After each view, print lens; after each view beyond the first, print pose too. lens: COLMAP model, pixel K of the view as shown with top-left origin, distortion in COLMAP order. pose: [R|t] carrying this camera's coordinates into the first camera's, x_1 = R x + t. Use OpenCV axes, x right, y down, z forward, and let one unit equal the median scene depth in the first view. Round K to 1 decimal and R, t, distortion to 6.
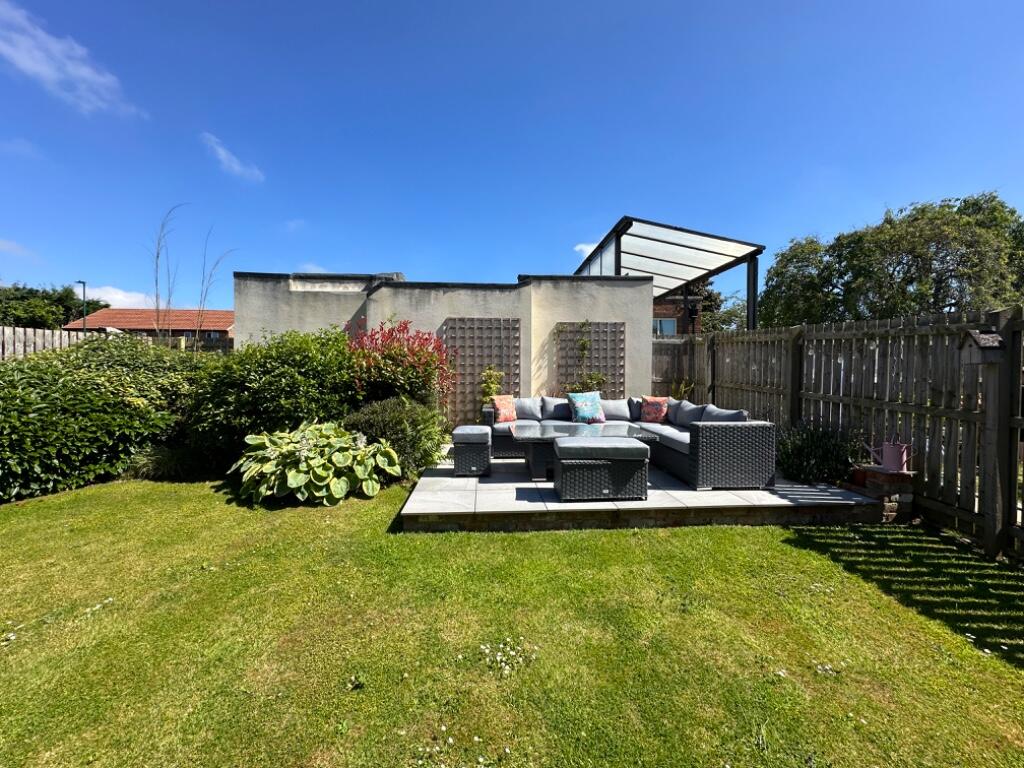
lens RADIAL K [[412.7, 0, 506.6], [0, 412.7, 381.6], [0, 0, 1]] dist [-0.000713, 0.000100]
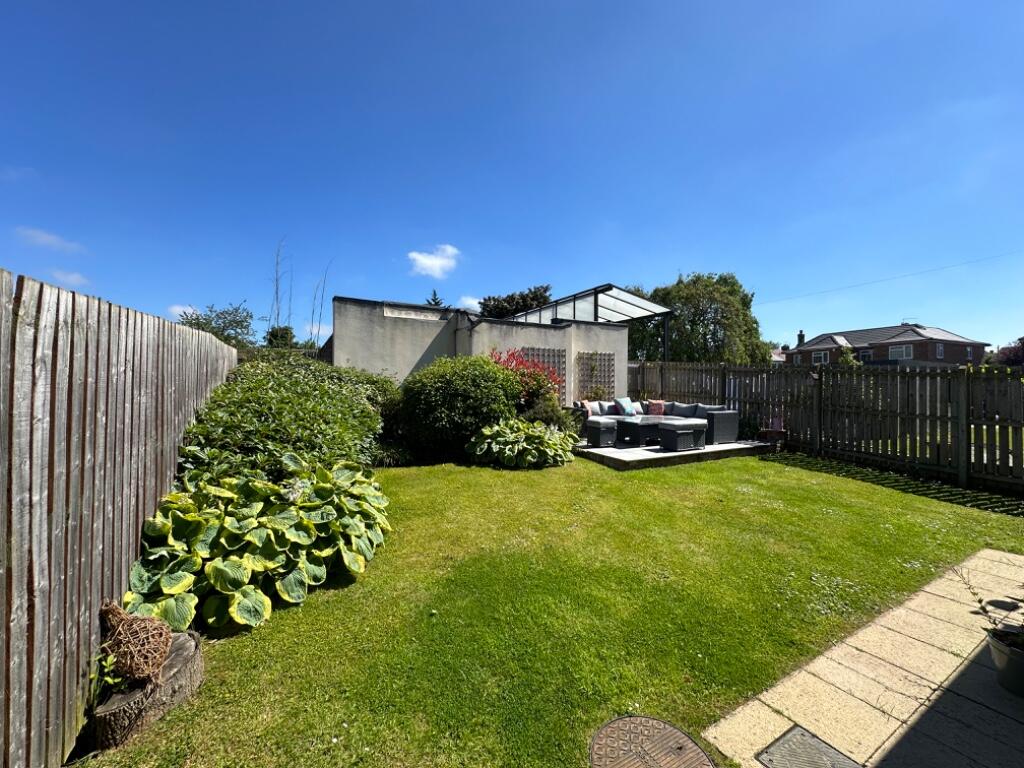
lens RADIAL K [[408.7, 0, 512.0], [0, 408.7, 384.0], [0, 0, 1]] dist [-0.000830, -0.000066]
pose [[0.909102, 0.005684, 0.416534, -0.709999], [-0.000916, 0.999932, -0.011646, -0.008877], [-0.416572, 0.010206, 0.909046, -0.244362]]
